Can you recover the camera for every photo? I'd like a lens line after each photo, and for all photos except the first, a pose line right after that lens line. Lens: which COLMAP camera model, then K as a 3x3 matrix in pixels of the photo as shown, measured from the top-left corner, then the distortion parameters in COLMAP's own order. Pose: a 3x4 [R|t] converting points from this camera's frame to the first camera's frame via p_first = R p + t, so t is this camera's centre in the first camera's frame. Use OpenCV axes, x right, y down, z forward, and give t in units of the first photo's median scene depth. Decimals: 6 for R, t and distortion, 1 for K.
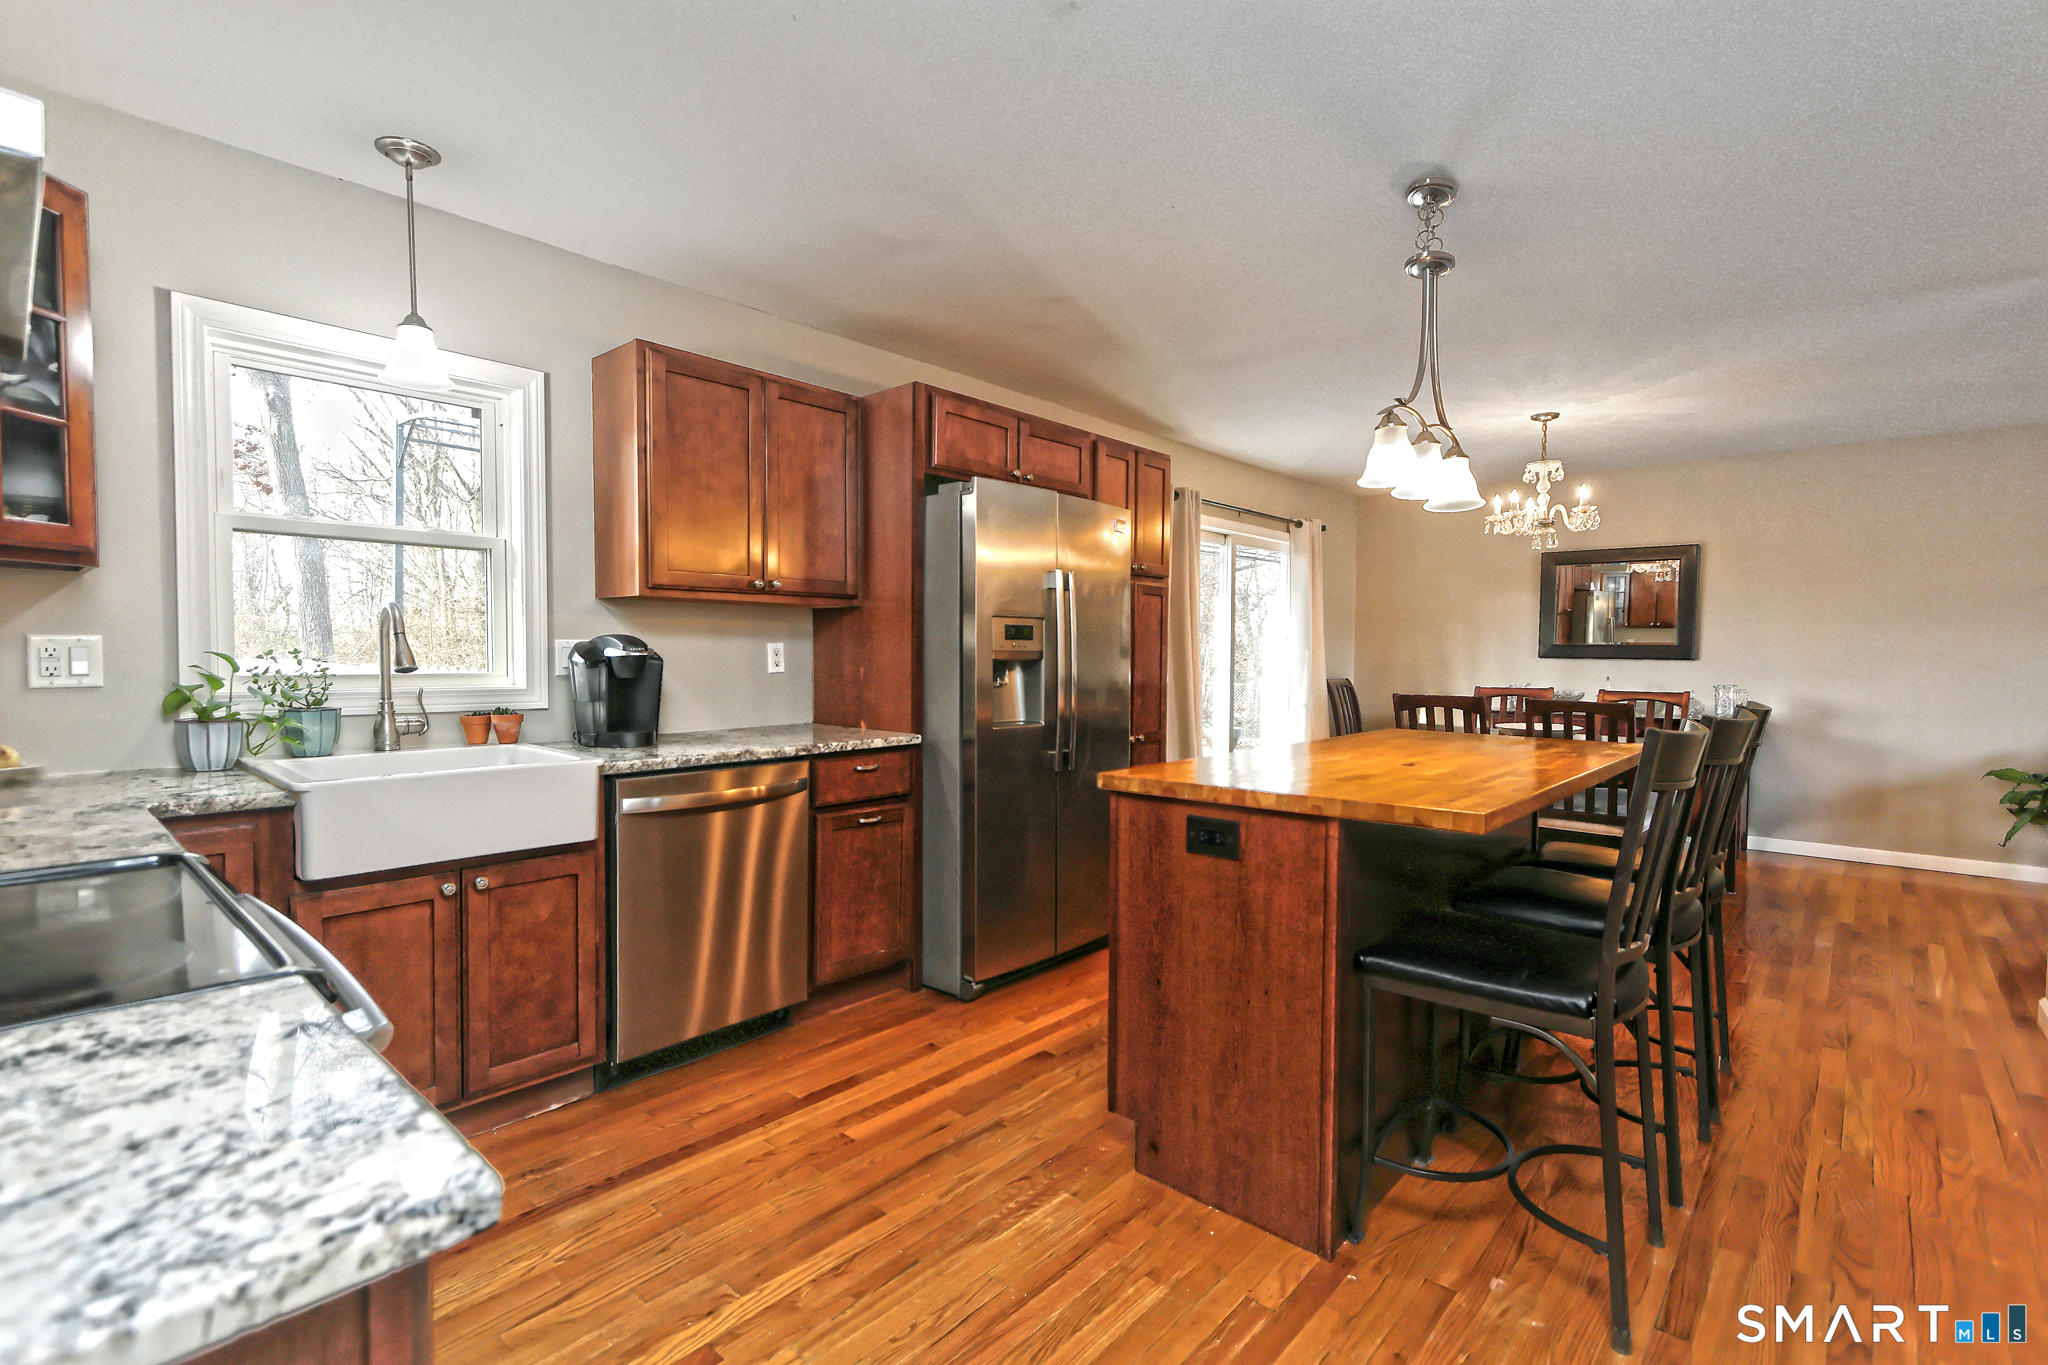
lens RADIAL K [[935.0, 0, 1013.6], [0, 935.0, 685.1], [0, 0, 1]] dist [0.009744, -0.000101]
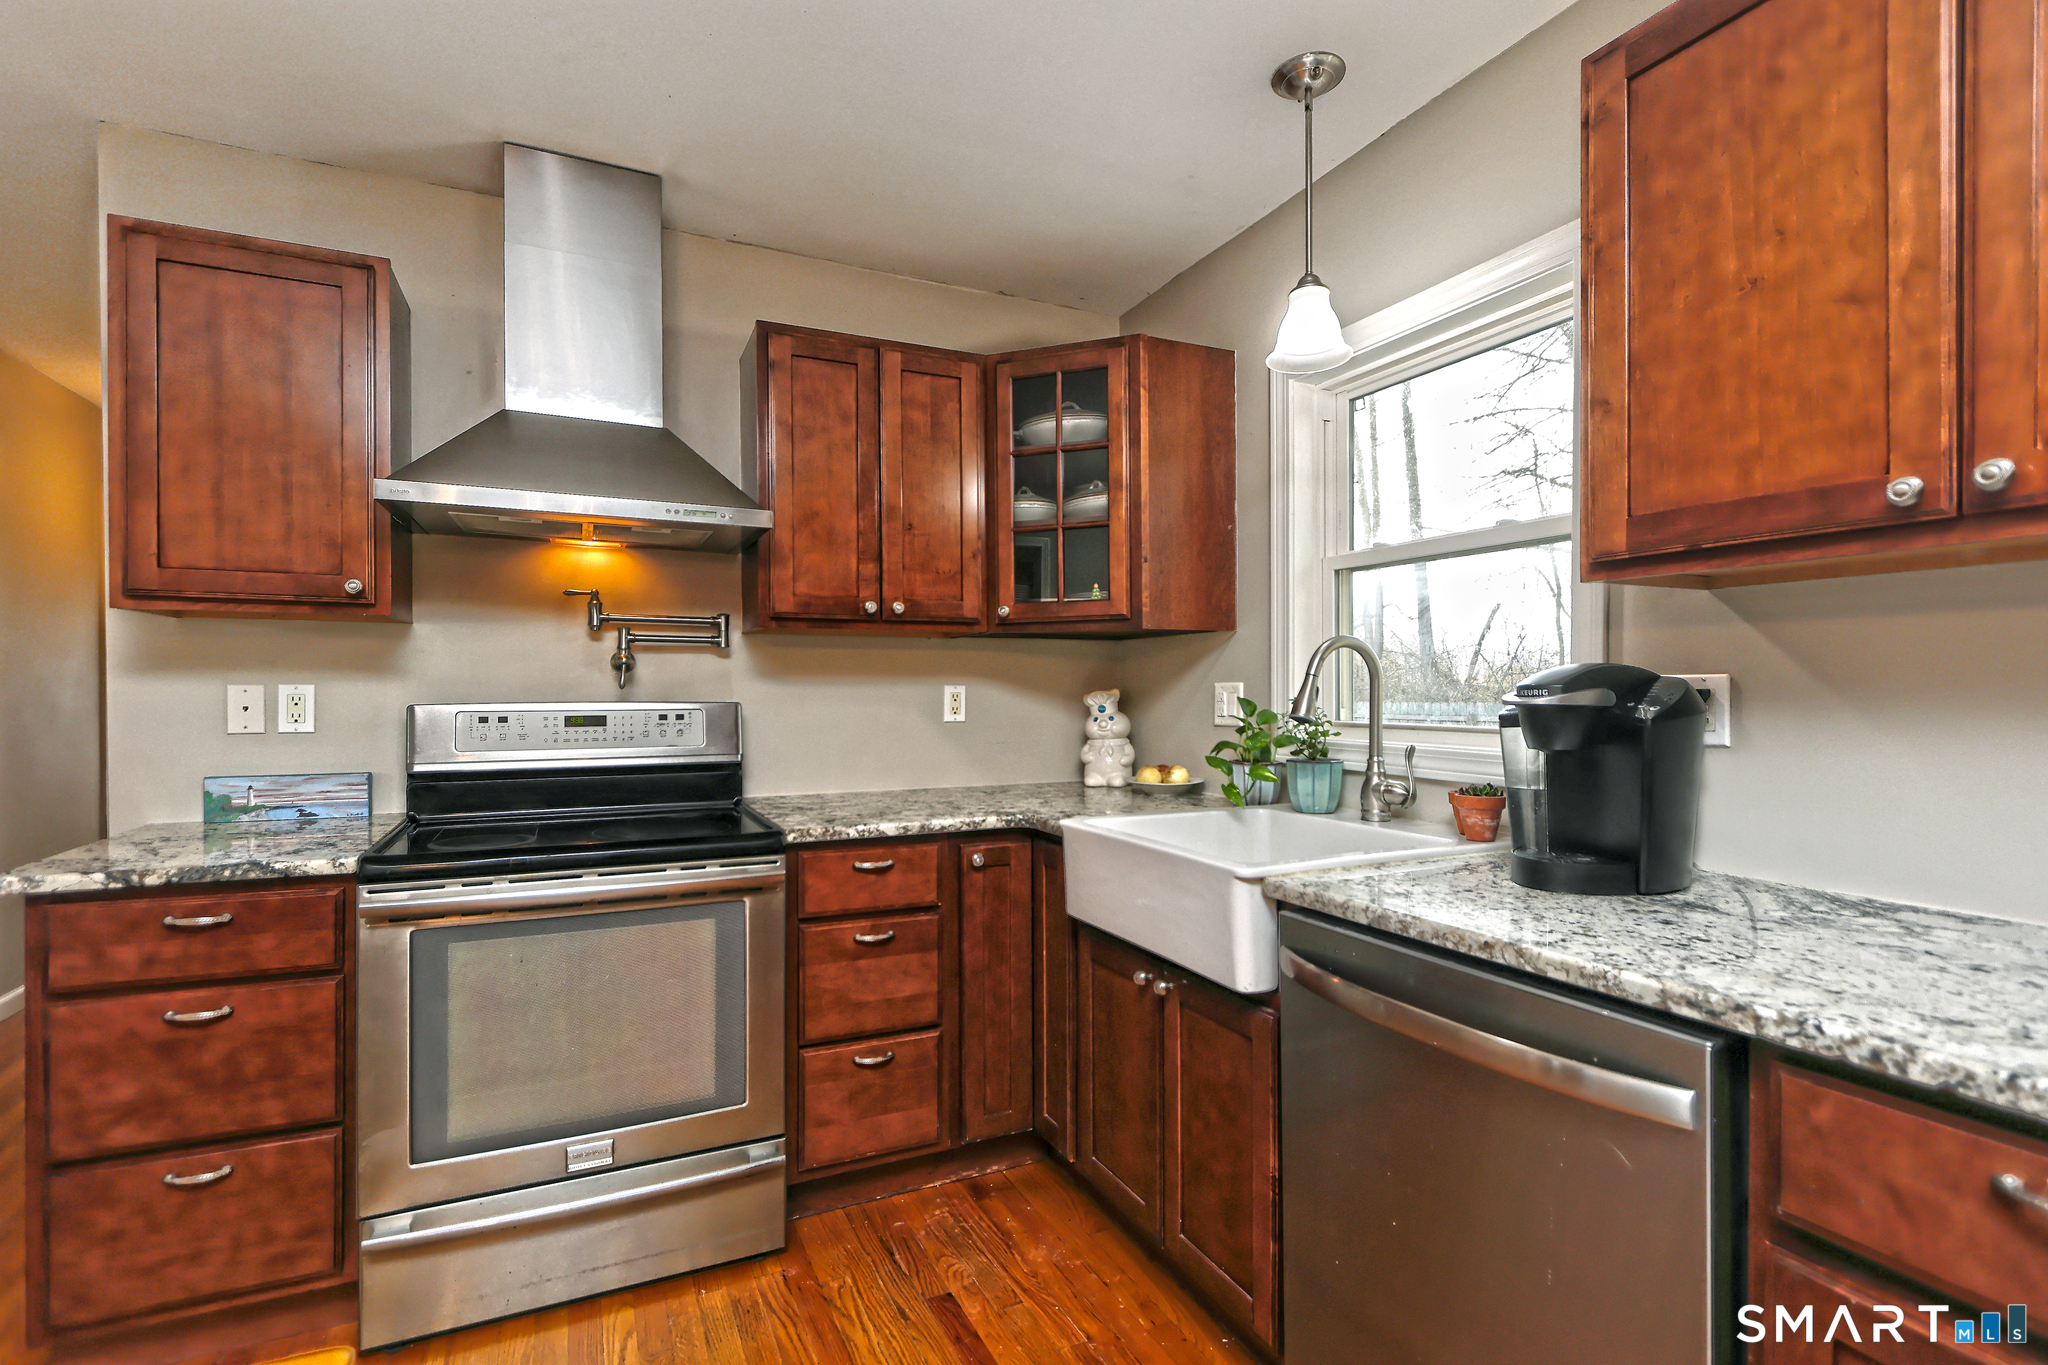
lens RADIAL K [[935.0, 0, 1013.6], [0, 935.0, 685.1], [0, 0, 1]] dist [0.009744, -0.000101]
pose [[-0.386071, -0.008691, -0.922428, 0.154453], [-0.028603, 0.999588, 0.002553, -0.031859], [0.922025, 0.027370, -0.386161, 0.851514]]
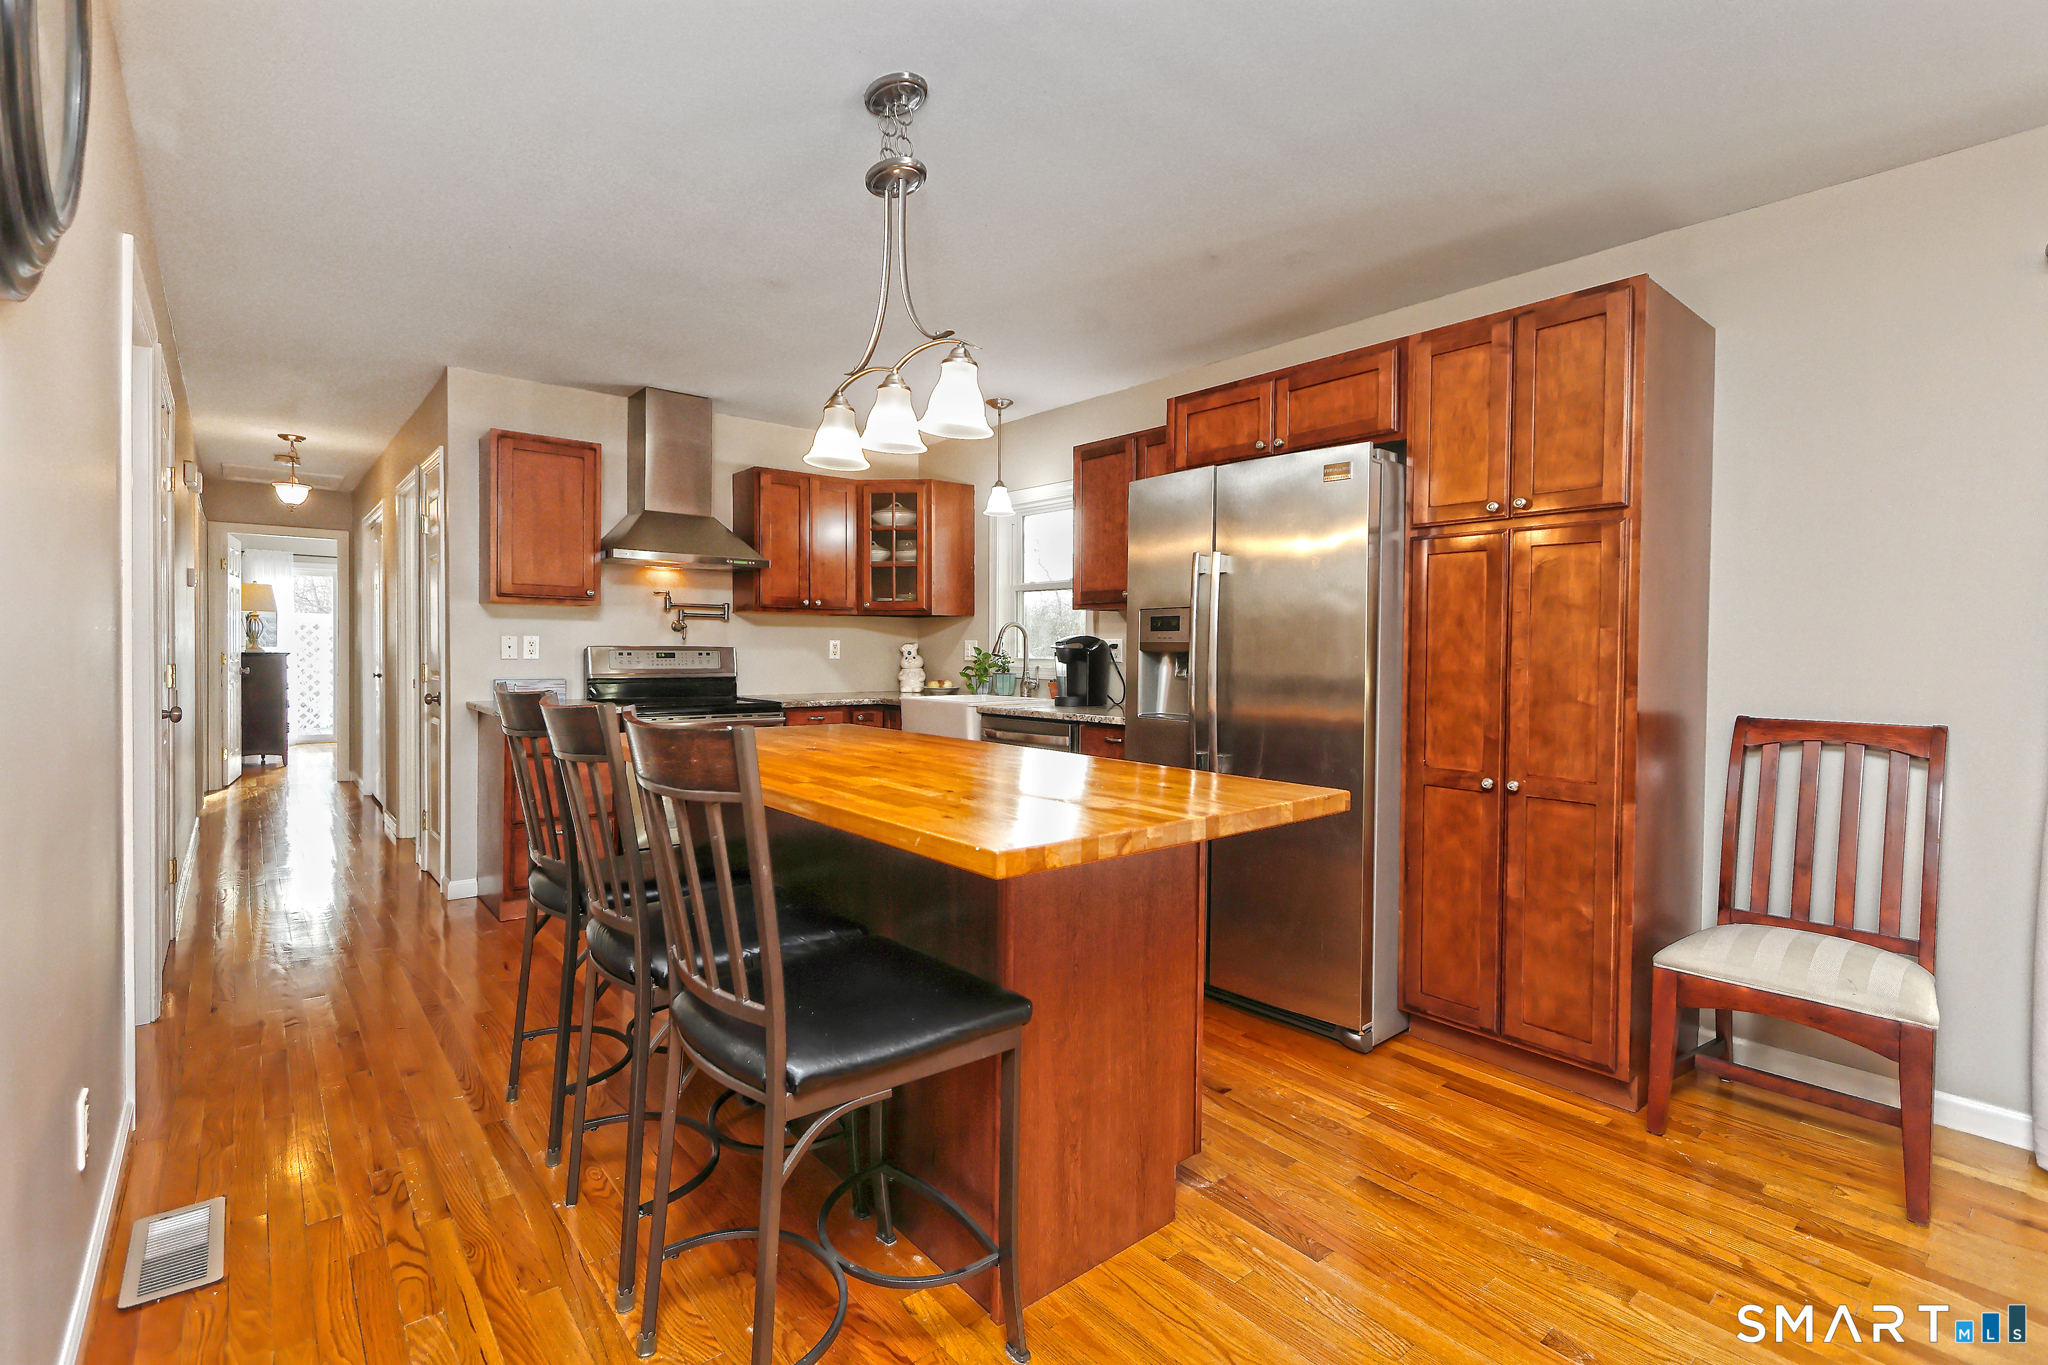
lens RADIAL K [[935.0, 0, 1013.6], [0, 935.0, 685.1], [0, 0, 1]] dist [0.009744, -0.000101]
pose [[-0.146035, 0.031029, -0.988793, 1.077541], [-0.043189, 0.998355, 0.037708, -0.023395], [0.988336, 0.048212, -0.144455, 1.050111]]
